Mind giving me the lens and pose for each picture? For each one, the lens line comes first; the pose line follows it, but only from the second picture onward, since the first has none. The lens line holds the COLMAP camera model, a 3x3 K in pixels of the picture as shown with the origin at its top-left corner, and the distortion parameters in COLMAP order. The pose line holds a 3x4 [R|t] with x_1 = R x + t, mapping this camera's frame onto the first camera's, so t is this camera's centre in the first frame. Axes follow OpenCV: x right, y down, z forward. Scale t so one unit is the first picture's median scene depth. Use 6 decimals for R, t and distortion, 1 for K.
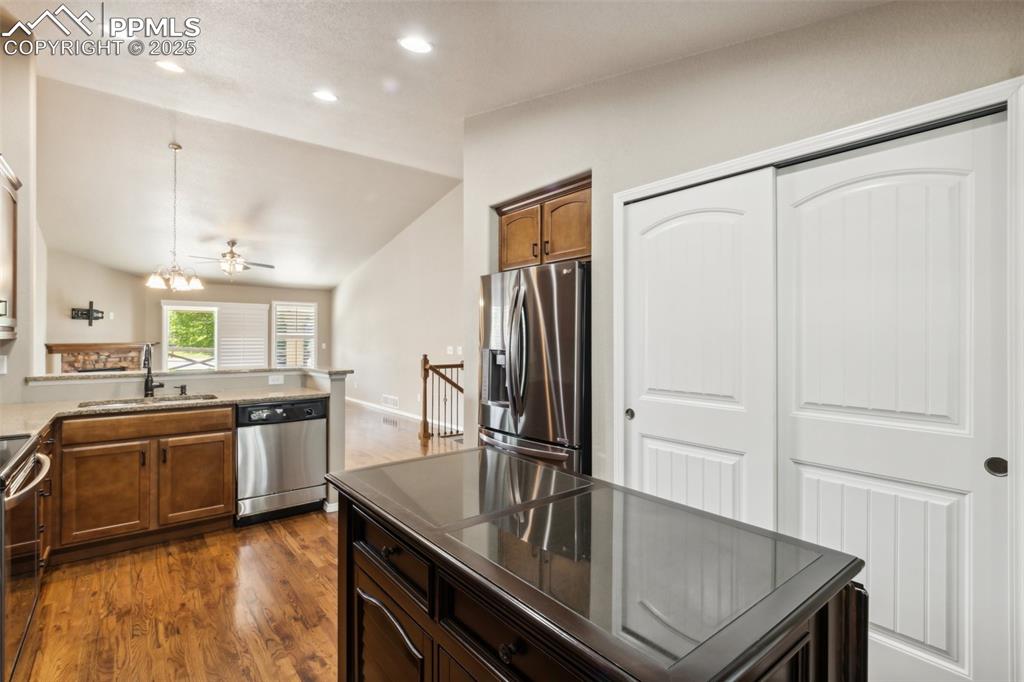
lens RADIAL K [[475.6, 0, 491.1], [0, 475.6, 337.4], [0, 0, 1]] dist [0.000796, -0.000527]
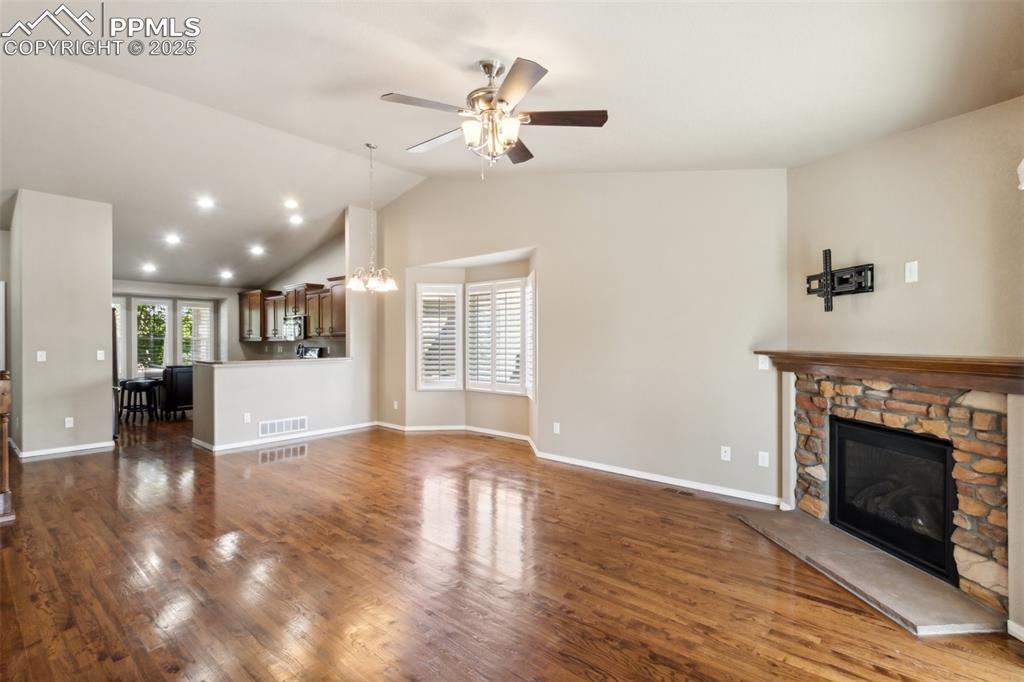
lens RADIAL K [[479.2, 0, 503.1], [0, 479.2, 339.6], [0, 0, 1]] dist [-0.001133, -0.000715]
pose [[-0.978233, -0.001768, -0.207502, -0.497221], [-0.001032, 0.999993, -0.003653, 0.002424], [0.207507, -0.003359, -0.978228, 1.382725]]
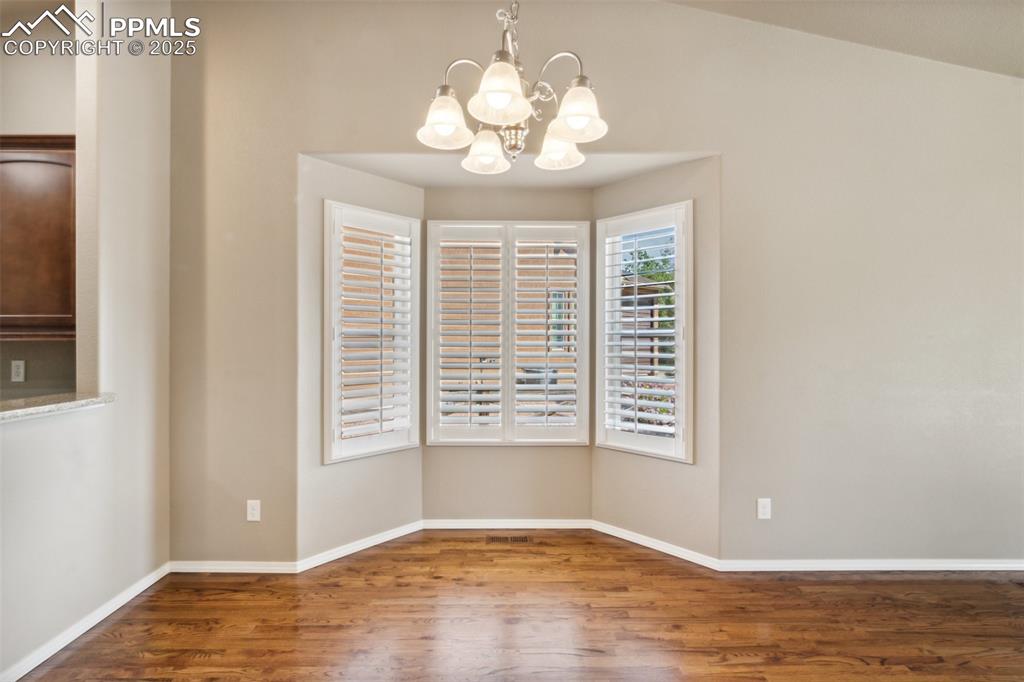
lens RADIAL K [[476.6, 0, 504.1], [0, 476.6, 338.9], [0, 0, 1]] dist [0.005626, -0.000695]
pose [[-0.601153, -0.004983, -0.799118, -0.313157], [0.000897, 0.999976, -0.006911, 0.002255], [0.799133, -0.004871, -0.601134, 0.788082]]
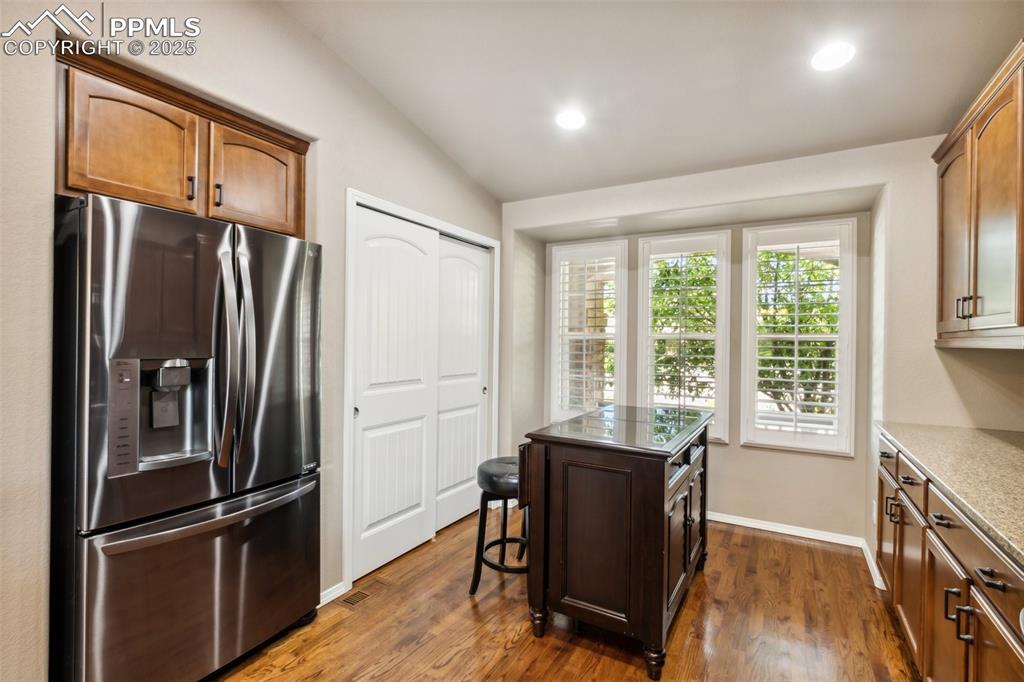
lens RADIAL K [[492.8, 0, 512.0], [0, 492.8, 341.0], [0, 0, 1]] dist [-0.016312, 0.001524]
pose [[-0.393246, -0.004764, 0.919421, -0.251475], [-0.013149, 0.999913, -0.000443, 0.001668], [-0.919339, -0.012264, -0.393274, 0.345650]]
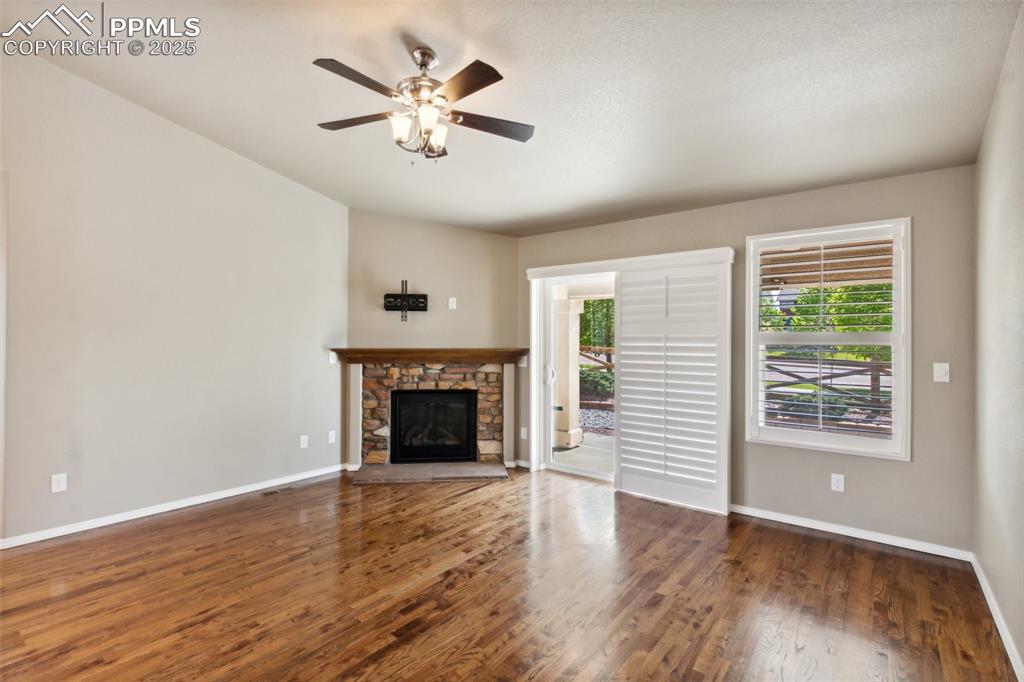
lens RADIAL K [[476.6, 0, 504.1], [0, 476.6, 338.9], [0, 0, 1]] dist [0.005626, -0.000695]
pose [[0.237624, 0.002176, -0.971355, -0.215331], [-0.002757, 0.999995, 0.001566, -0.001656], [0.971353, 0.002306, 0.237629, 1.007230]]
